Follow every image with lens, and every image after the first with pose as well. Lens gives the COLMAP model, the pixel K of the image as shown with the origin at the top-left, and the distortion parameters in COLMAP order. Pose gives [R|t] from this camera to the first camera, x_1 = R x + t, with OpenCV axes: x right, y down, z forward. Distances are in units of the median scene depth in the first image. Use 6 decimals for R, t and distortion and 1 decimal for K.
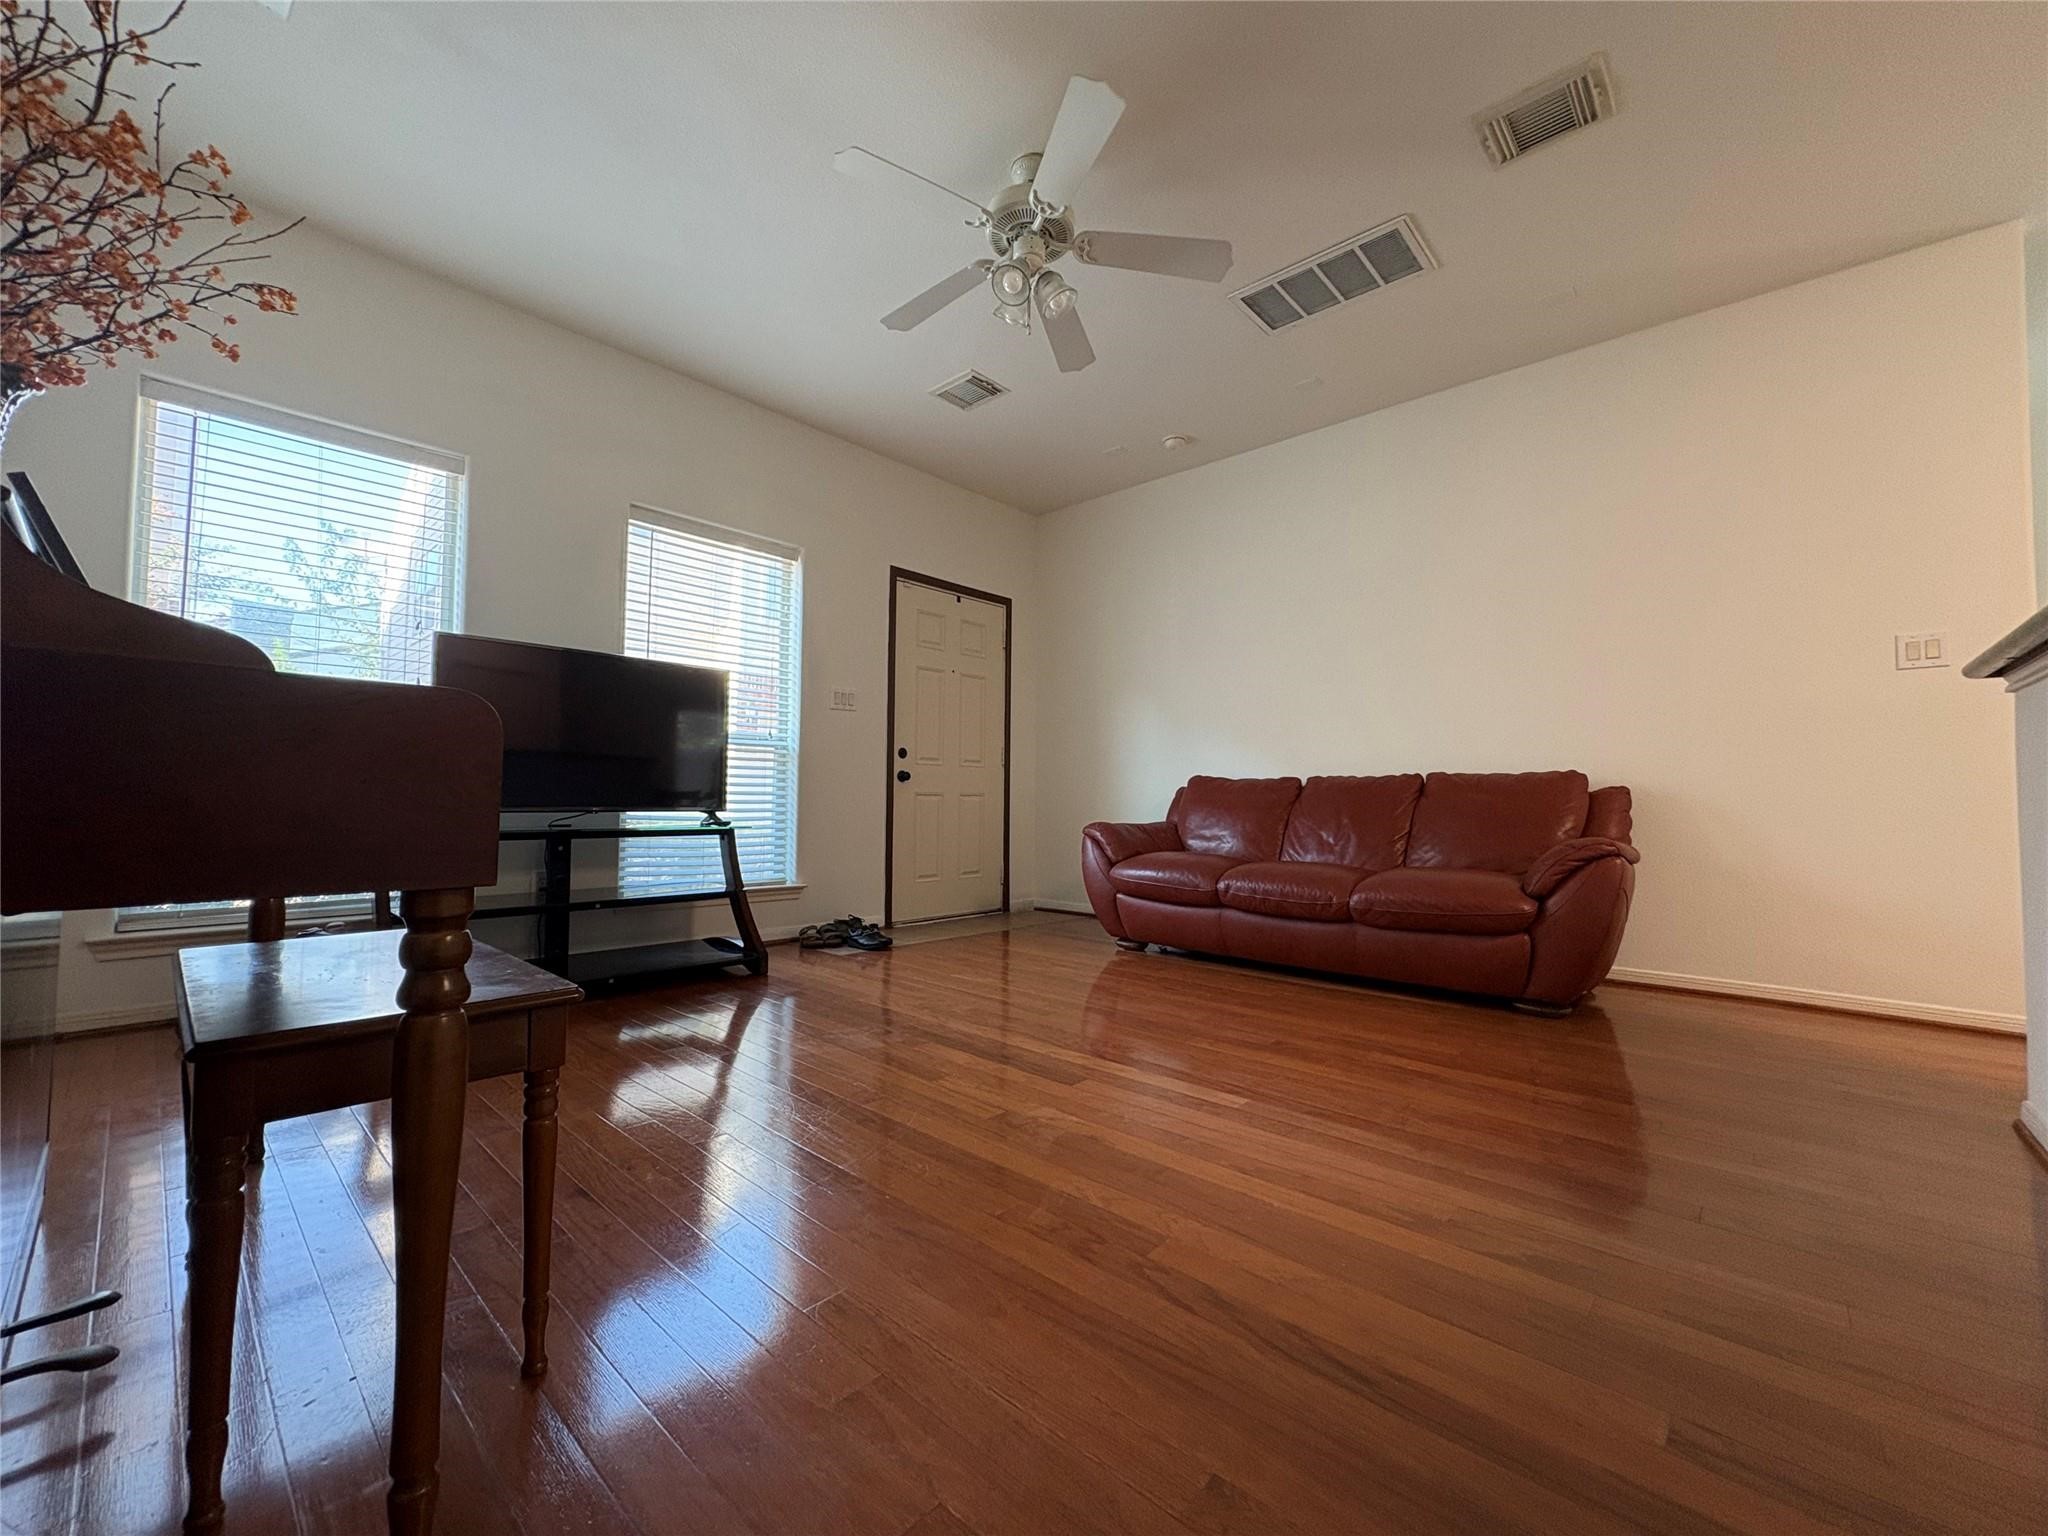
lens RADIAL K [[820.2, 0, 1020.2], [0, 820.2, 774.9], [0, 0, 1]] dist [0.003094, -0.000759]
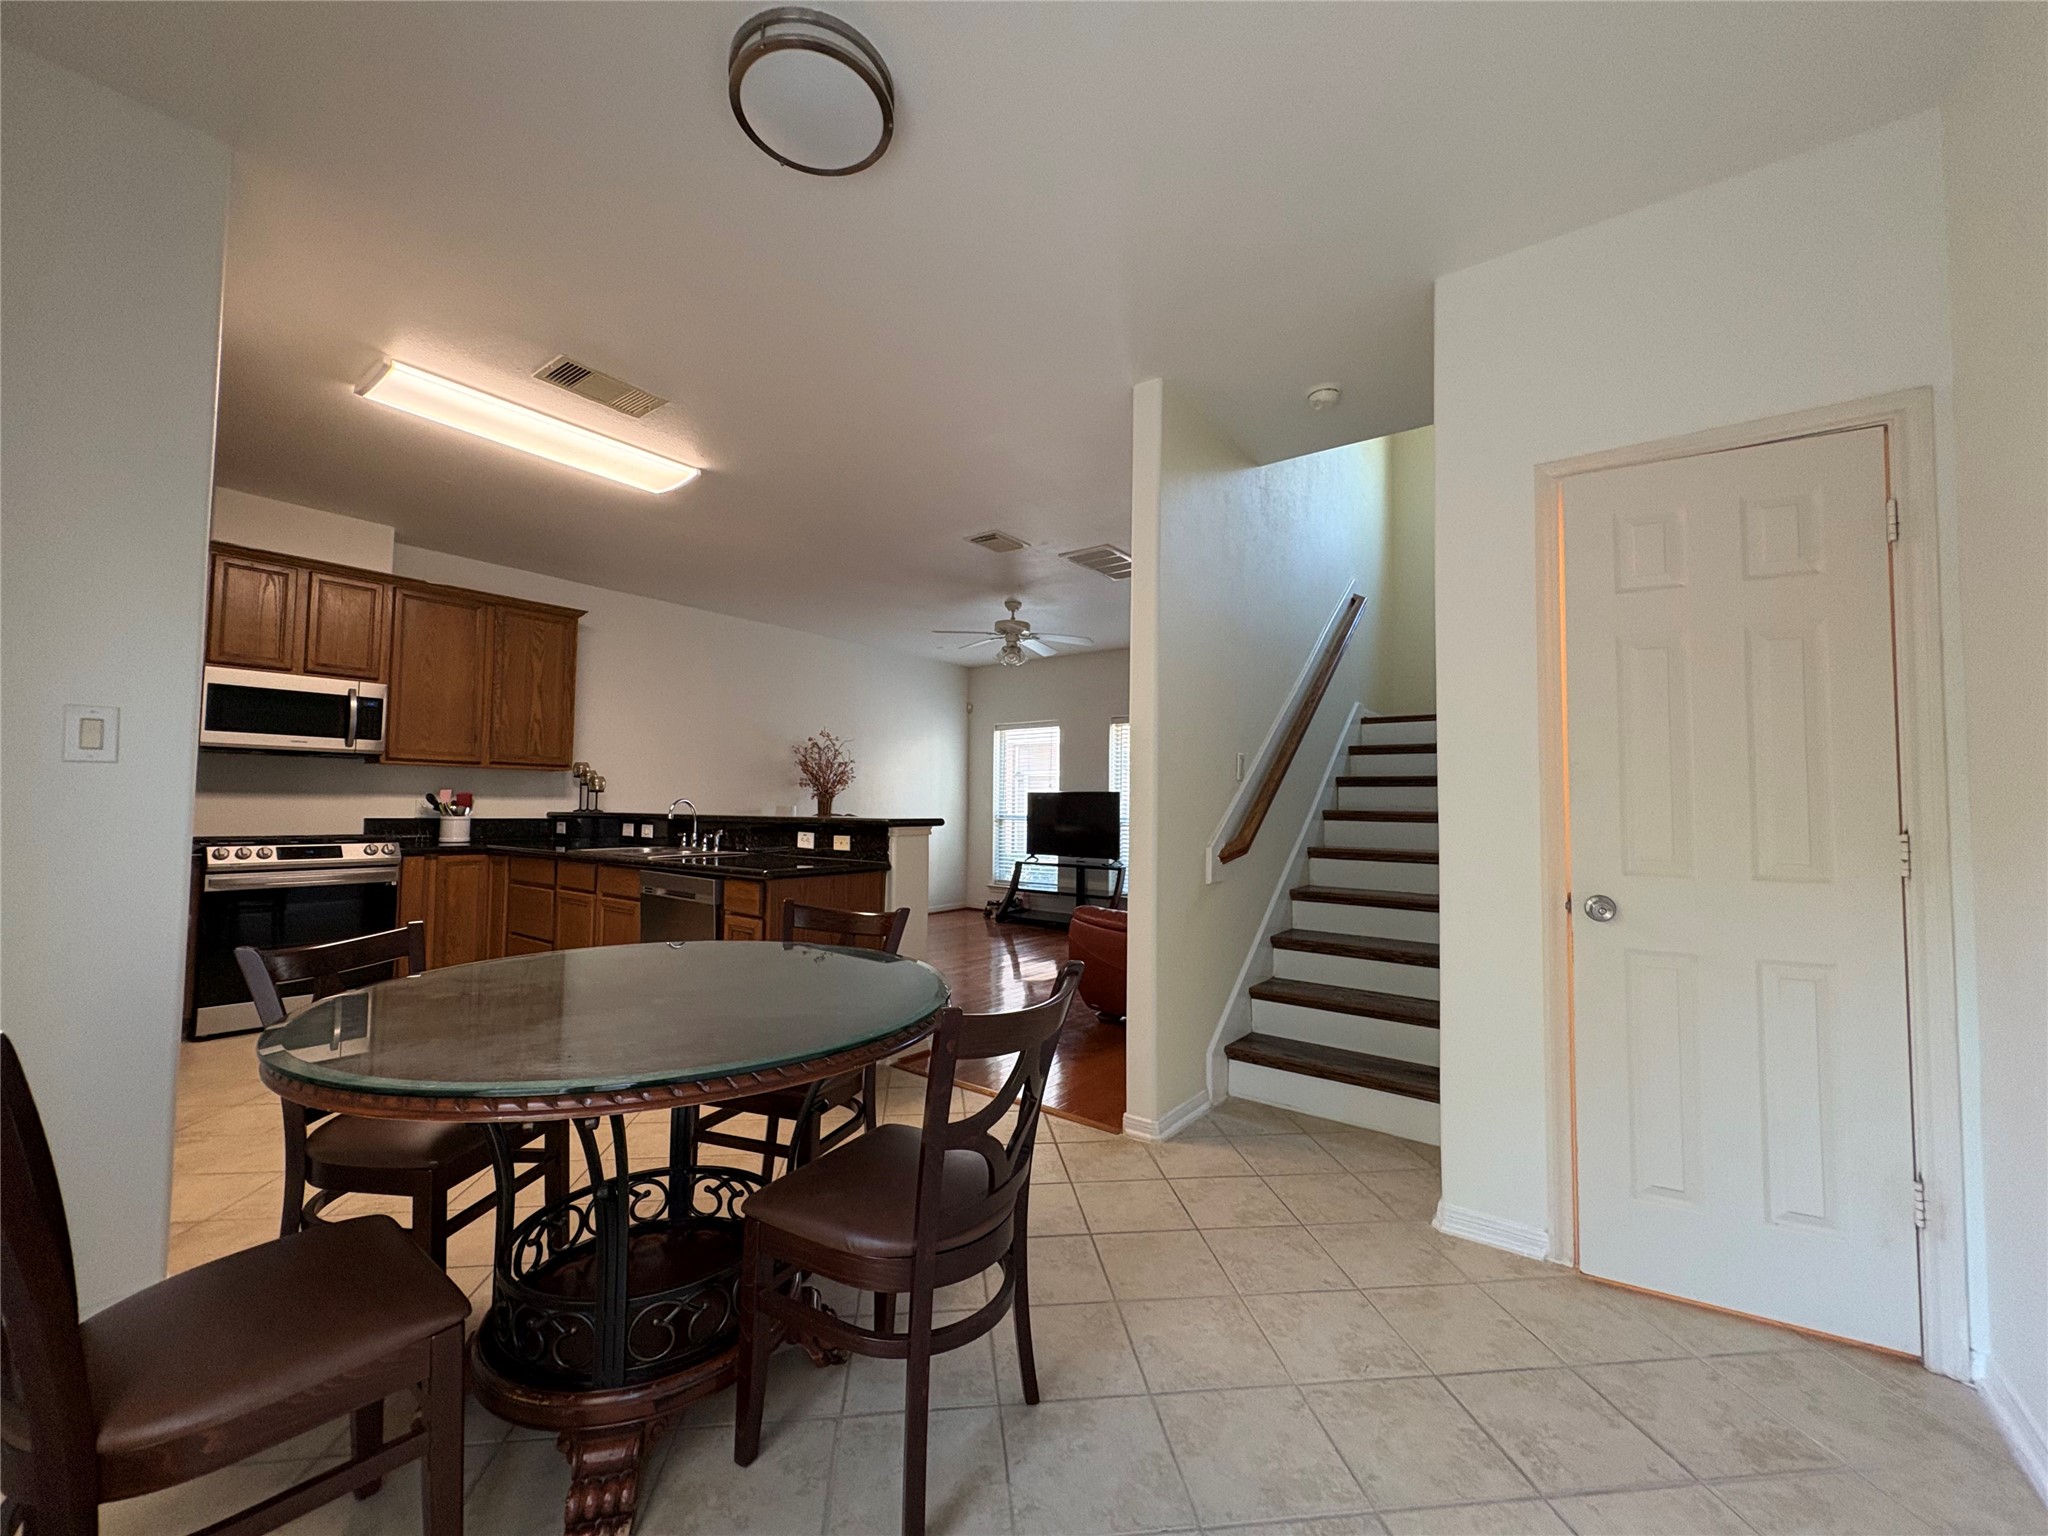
lens RADIAL K [[820.2, 0, 1021.0], [0, 820.2, 768.2], [0, 0, 1]] dist [0.003094, -0.000759]
pose [[0.105043, -0.062350, -0.992511, 2.252534], [0.022977, 0.997918, -0.060258, -0.090155], [0.994202, -0.016476, 0.106257, 0.704916]]
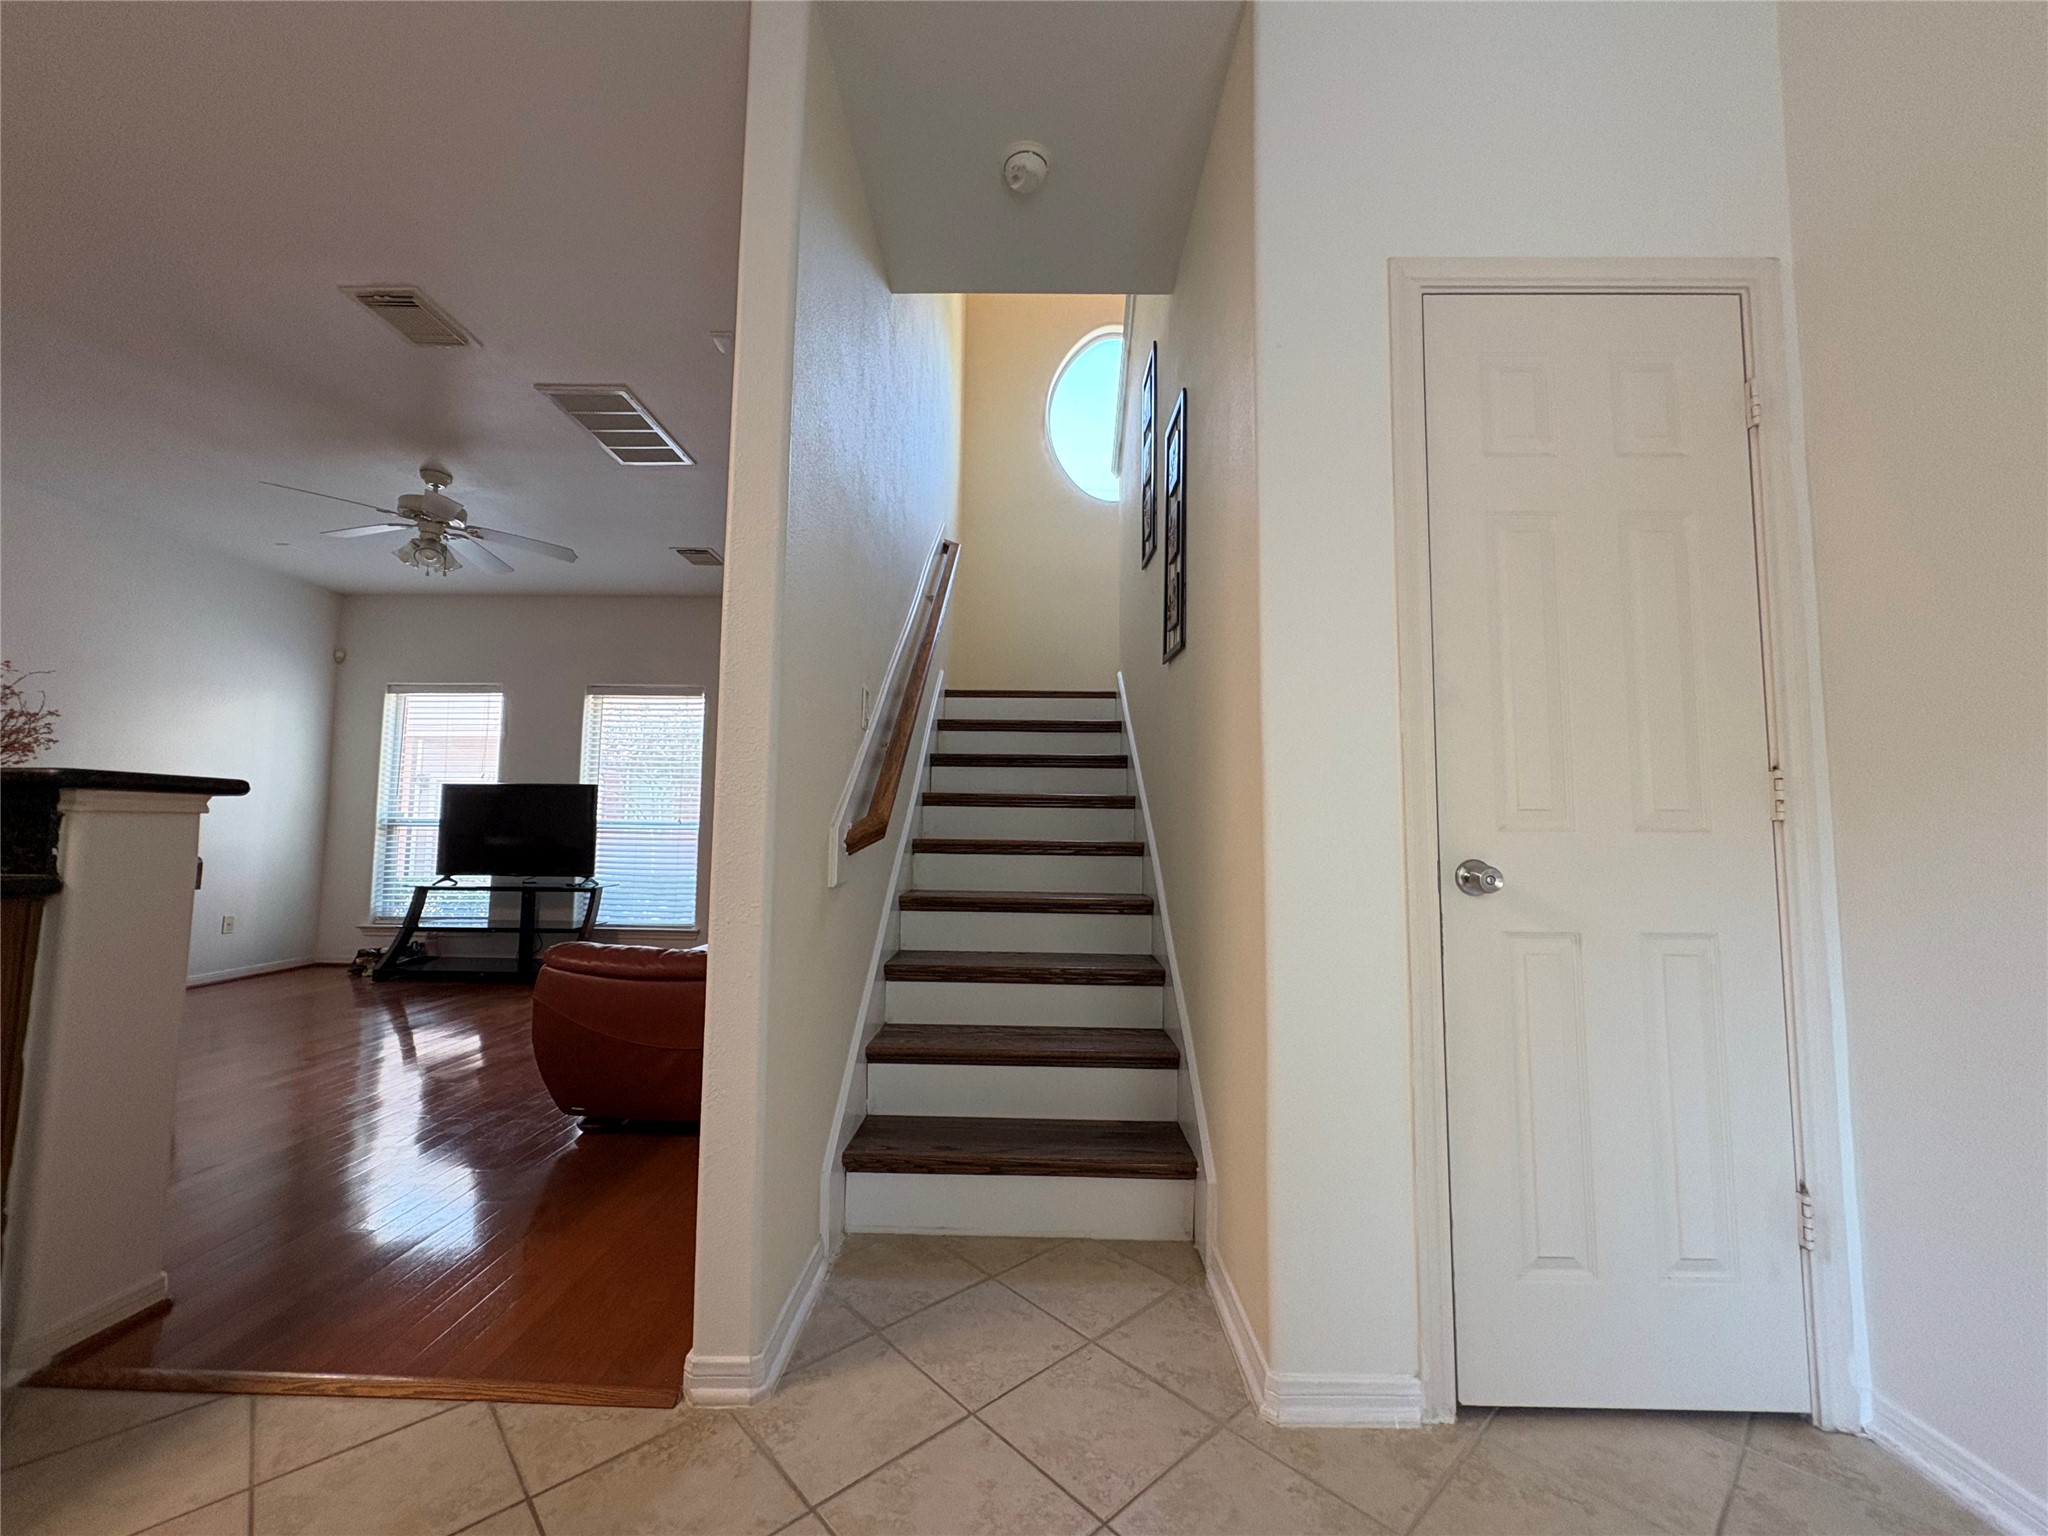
lens RADIAL K [[820.2, 0, 1023.8], [0, 820.2, 767.6], [0, 0, 1]] dist [0.003094, -0.000759]
pose [[0.673940, -0.071207, -0.735346, 1.737807], [0.026623, 0.997039, -0.072148, -0.036036], [0.738306, 0.029046, 0.673840, 0.737171]]
